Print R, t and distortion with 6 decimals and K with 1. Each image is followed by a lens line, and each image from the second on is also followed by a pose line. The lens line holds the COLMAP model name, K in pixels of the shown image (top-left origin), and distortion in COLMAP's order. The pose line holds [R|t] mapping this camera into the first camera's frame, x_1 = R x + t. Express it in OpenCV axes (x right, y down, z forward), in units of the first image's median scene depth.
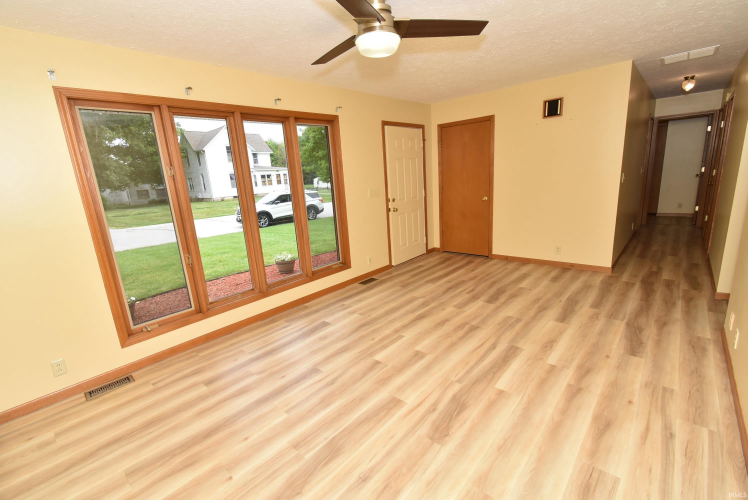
lens RADIAL K [[331.6, 0, 370.9], [0, 331.6, 251.1], [0, 0, 1]] dist [0.007723, -0.004350]
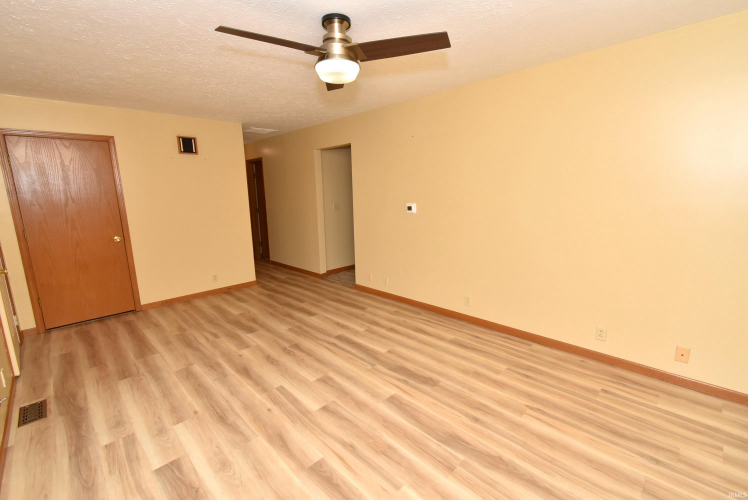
lens RADIAL K [[331.6, 0, 377.4], [0, 331.6, 248.3], [0, 0, 1]] dist [0.007723, -0.004350]
pose [[0.047458, -0.108483, 0.992965, -0.667969], [0.246854, 0.964524, 0.093578, -0.098493], [-0.967890, 0.240677, 0.072554, 0.589420]]
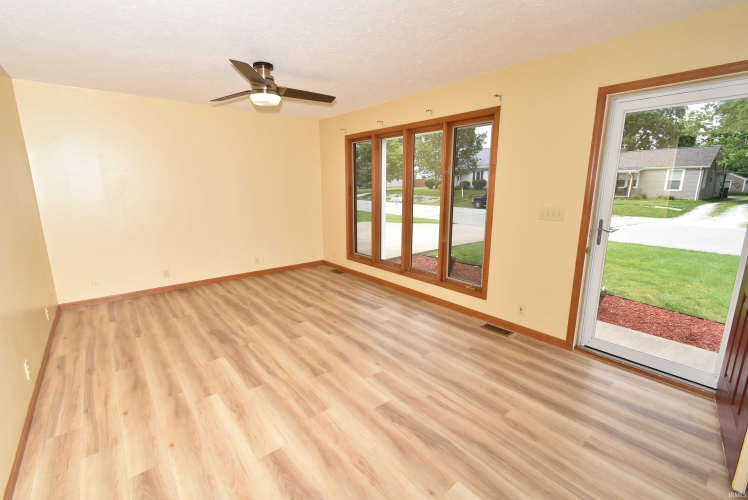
lens RADIAL K [[331.6, 0, 371.5], [0, 331.6, 247.1], [0, 0, 1]] dist [0.007723, -0.004350]
pose [[-0.141858, 0.252970, -0.957018, 0.998401], [-0.216123, 0.935556, 0.279332, -0.325650], [0.966006, 0.246459, -0.078043, 1.102334]]
